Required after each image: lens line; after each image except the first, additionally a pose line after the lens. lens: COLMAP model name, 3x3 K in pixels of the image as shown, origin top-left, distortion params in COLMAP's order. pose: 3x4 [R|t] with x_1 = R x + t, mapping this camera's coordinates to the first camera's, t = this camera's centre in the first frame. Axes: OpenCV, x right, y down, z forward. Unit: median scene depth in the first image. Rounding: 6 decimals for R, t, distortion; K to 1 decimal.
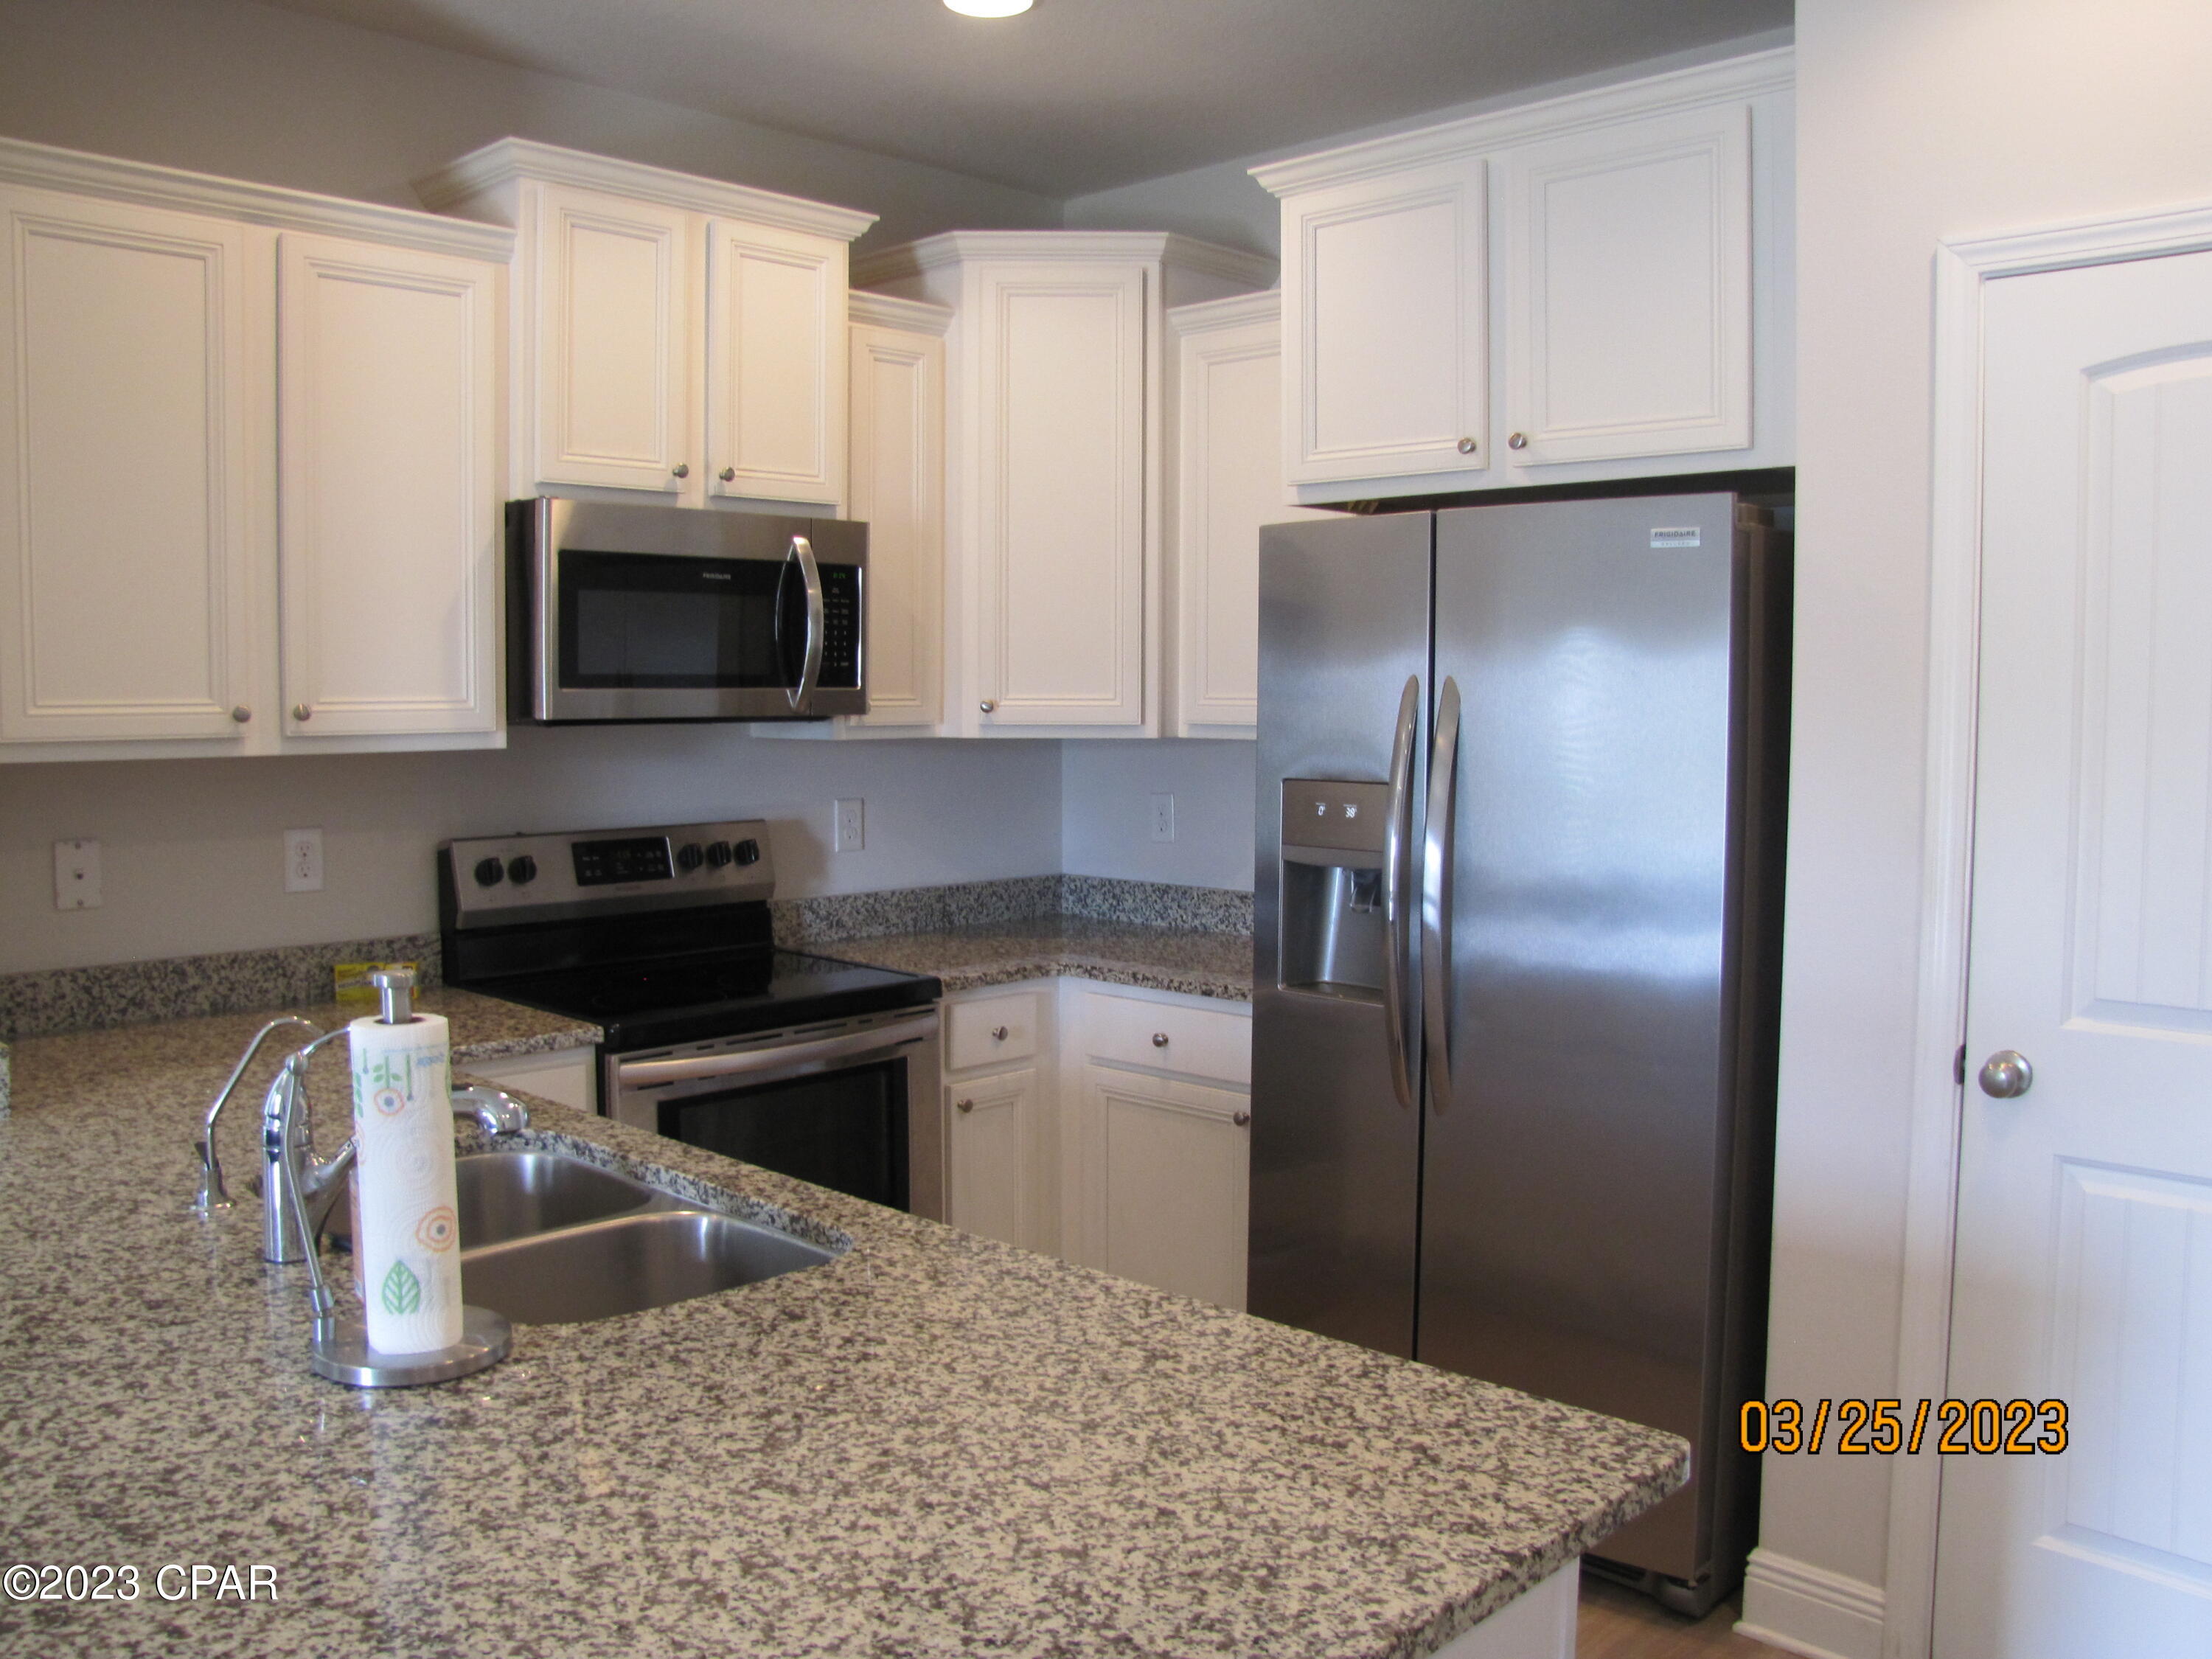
lens RADIAL K [[1852.4, 0, 1114.8], [0, 1852.4, 805.0], [0, 0, 1]] dist [-0.177571, 0.134322]
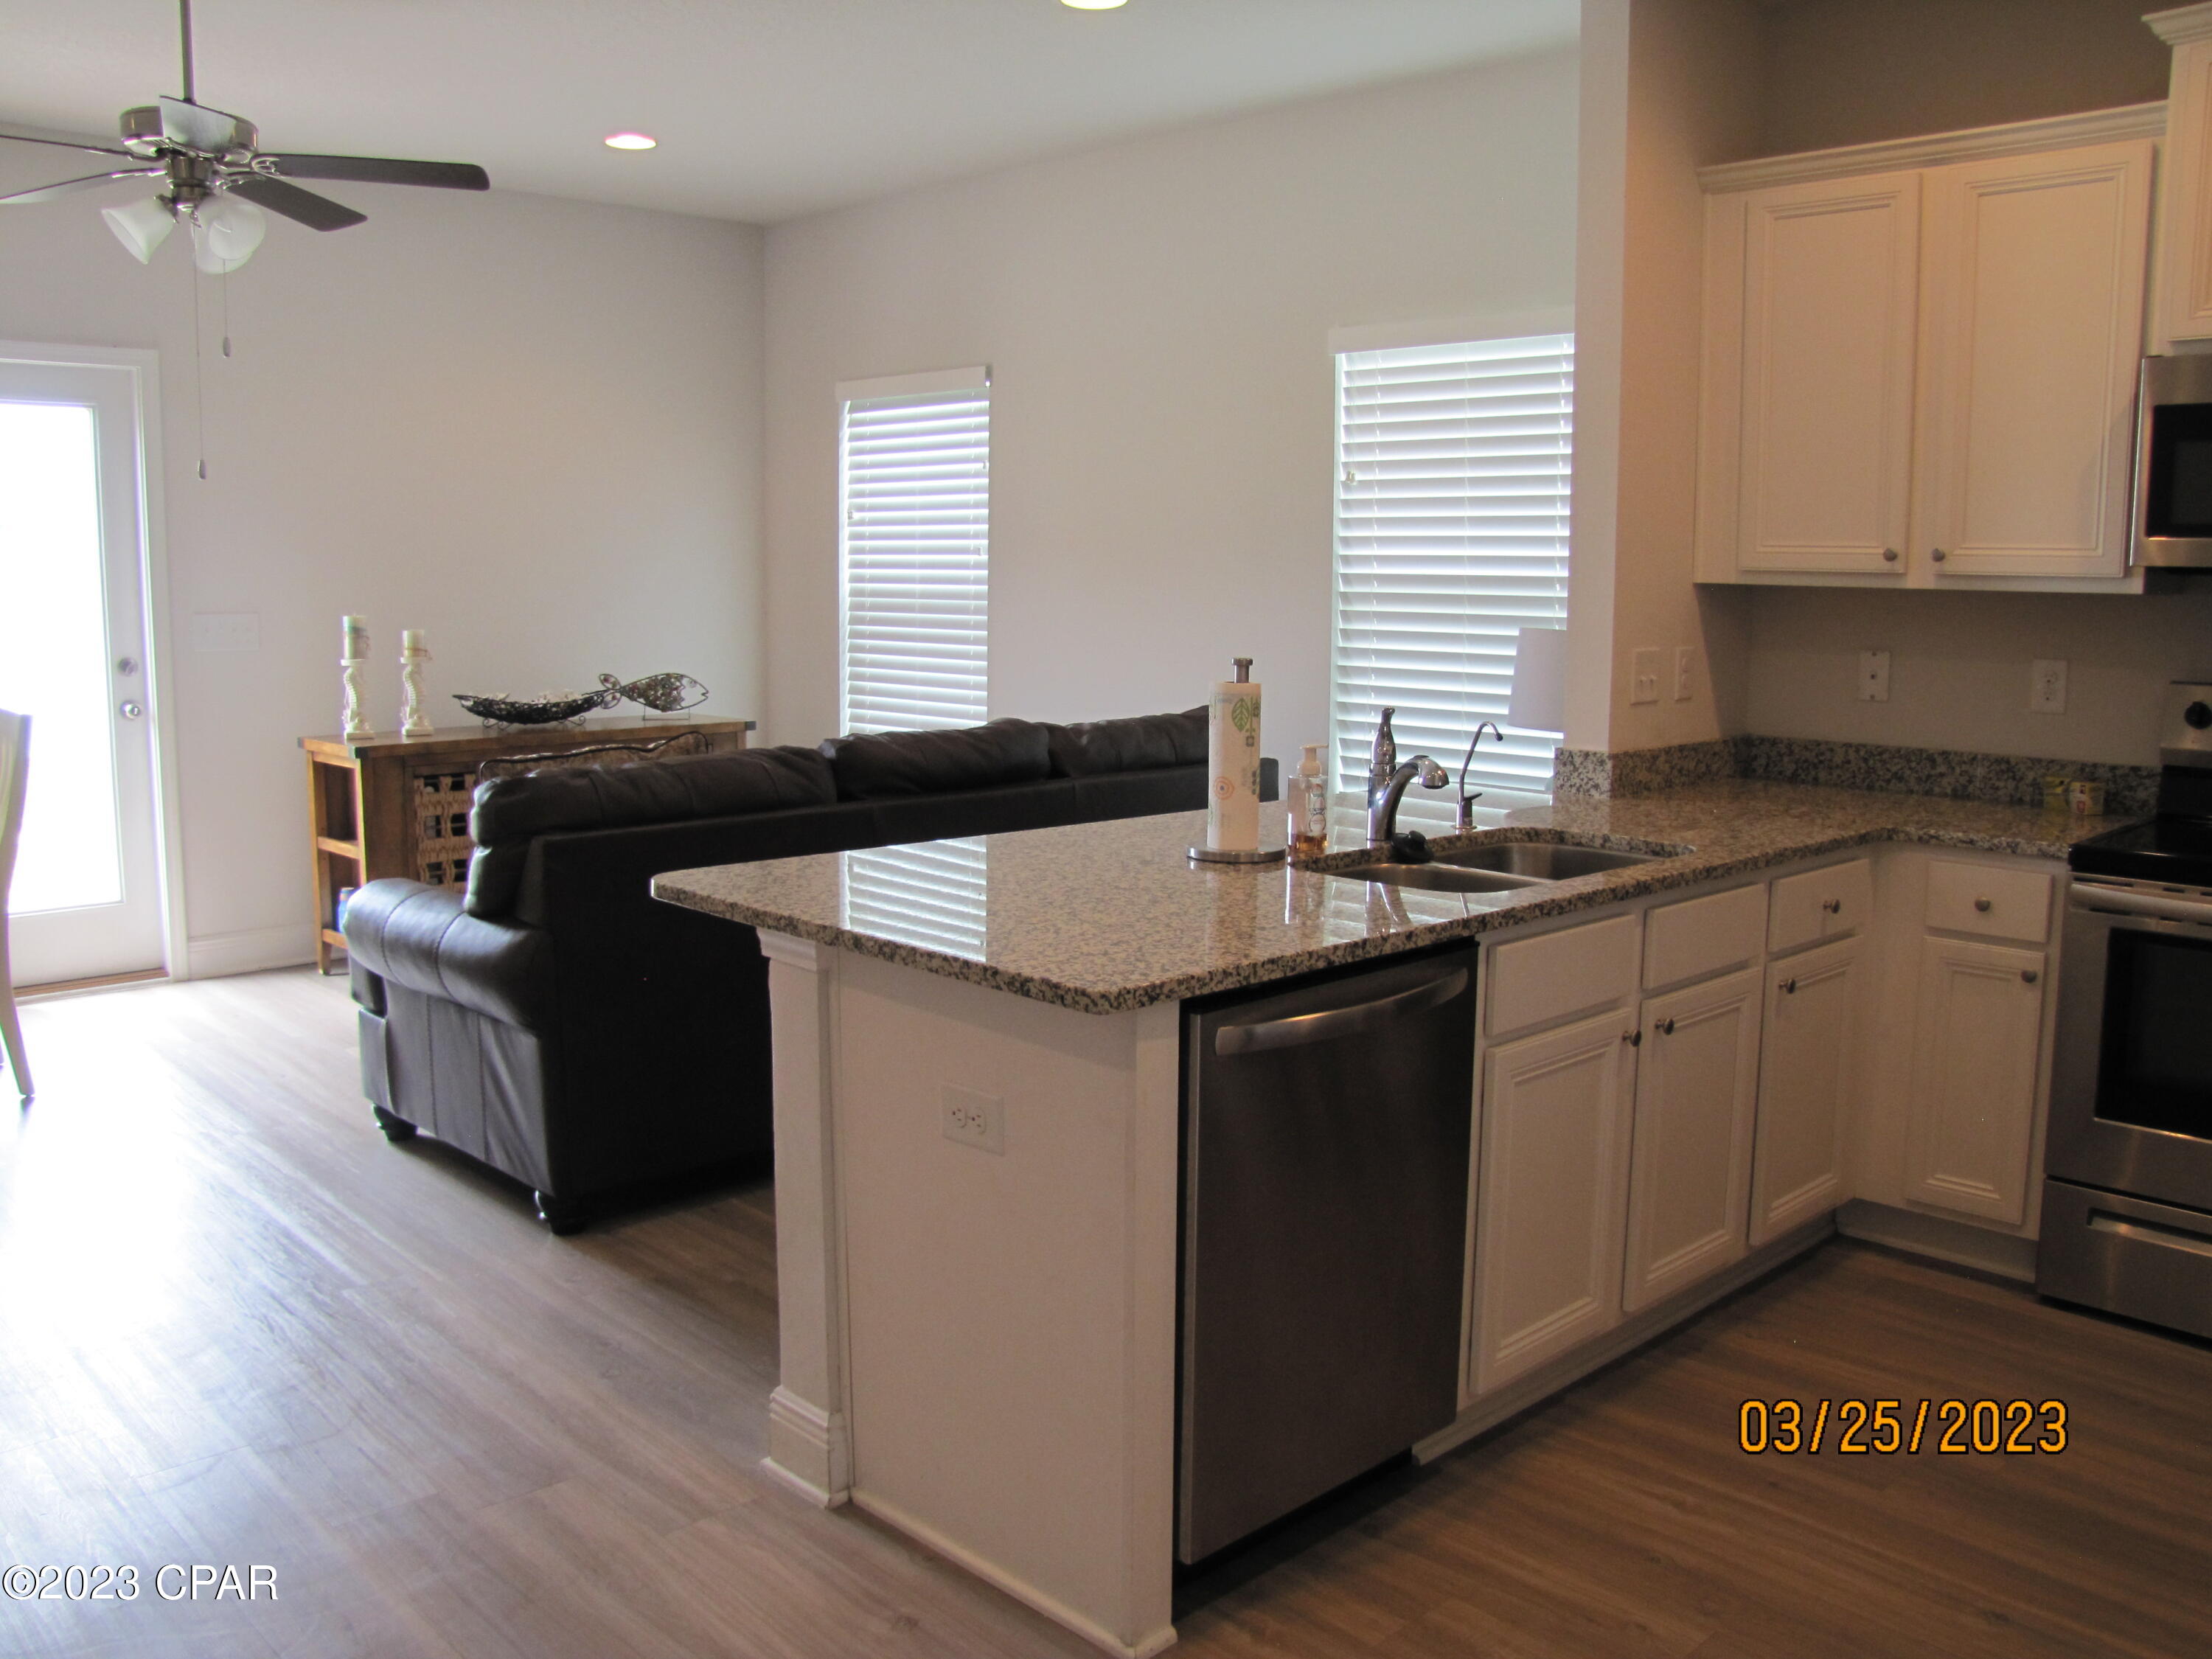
lens RADIAL K [[1852.4, 0, 1103.7], [0, 1852.4, 830.6], [0, 0, 1]] dist [-0.177571, 0.134322]
pose [[-0.037583, 0.141030, -0.989292, 0.903807], [-0.068853, 0.987273, 0.143358, -0.000273], [0.996919, 0.073504, -0.027395, 0.509546]]
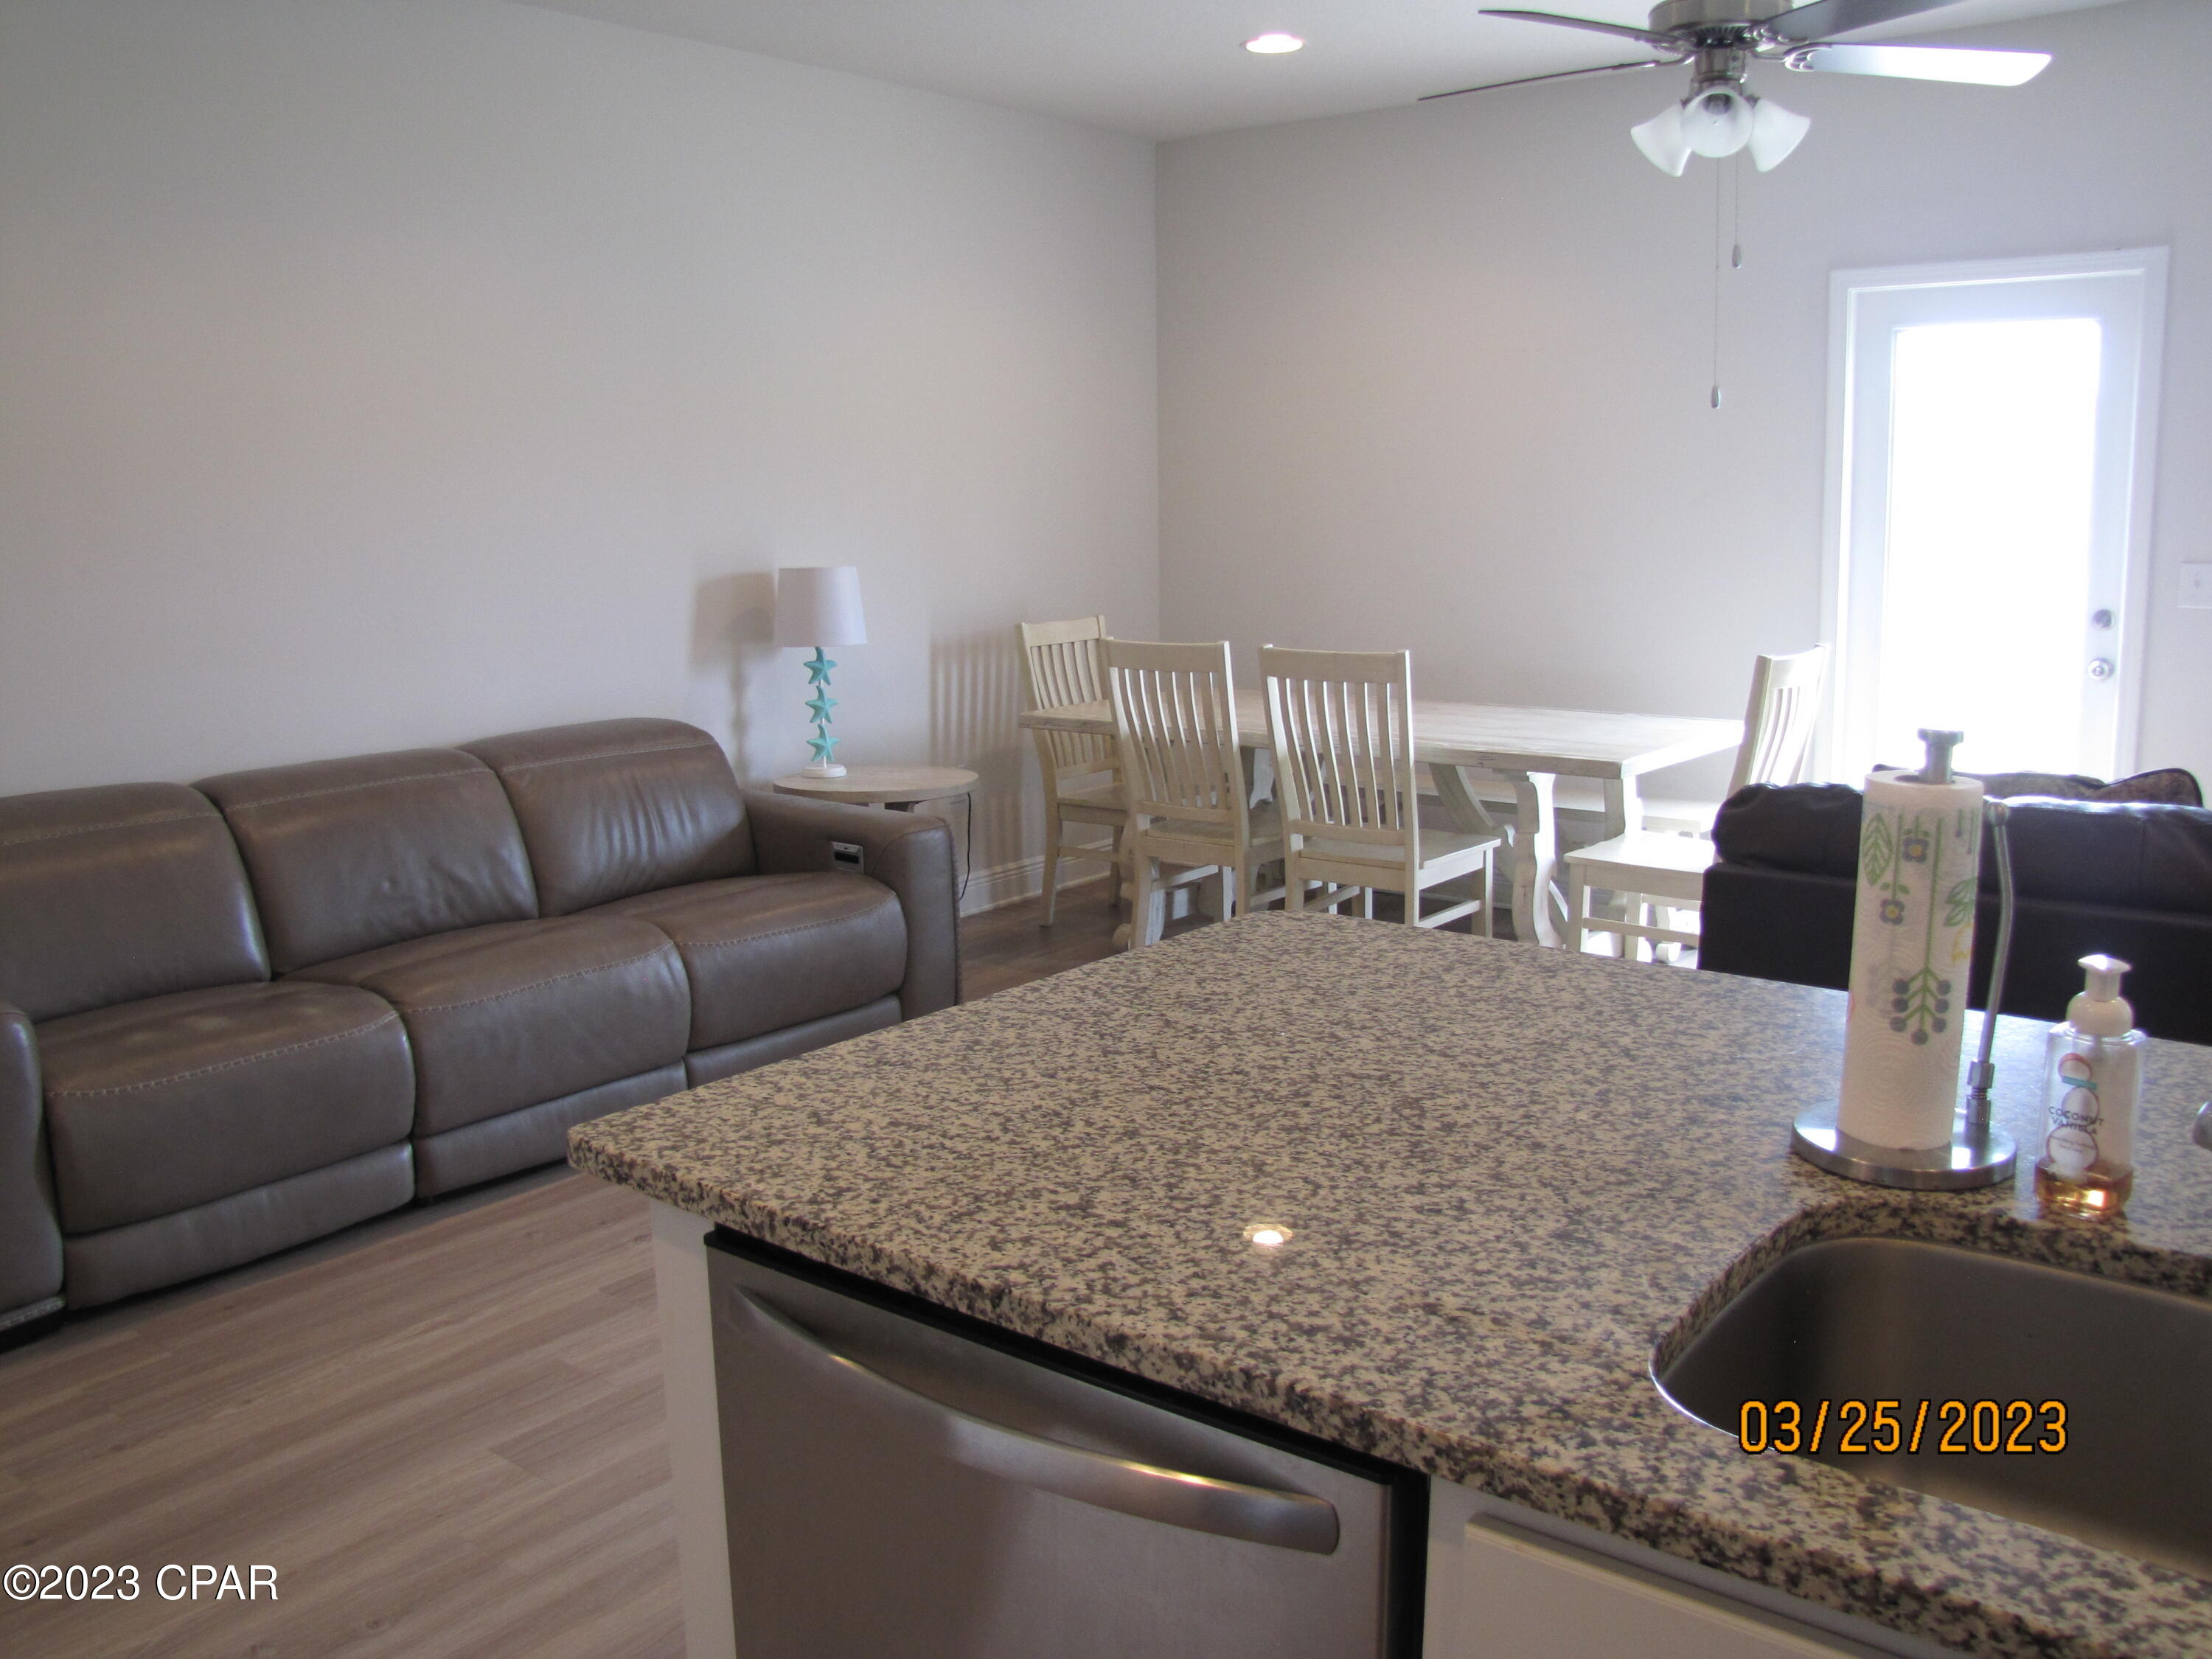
lens RADIAL K [[1852.4, 0, 1104.7], [0, 1852.4, 826.9], [0, 0, 1]] dist [-0.177571, 0.134322]
pose [[-0.994817, 0.028385, -0.097644, 0.050343], [0.004670, 0.971989, 0.234979, -0.037092], [0.101579, 0.233305, -0.967083, 1.005092]]
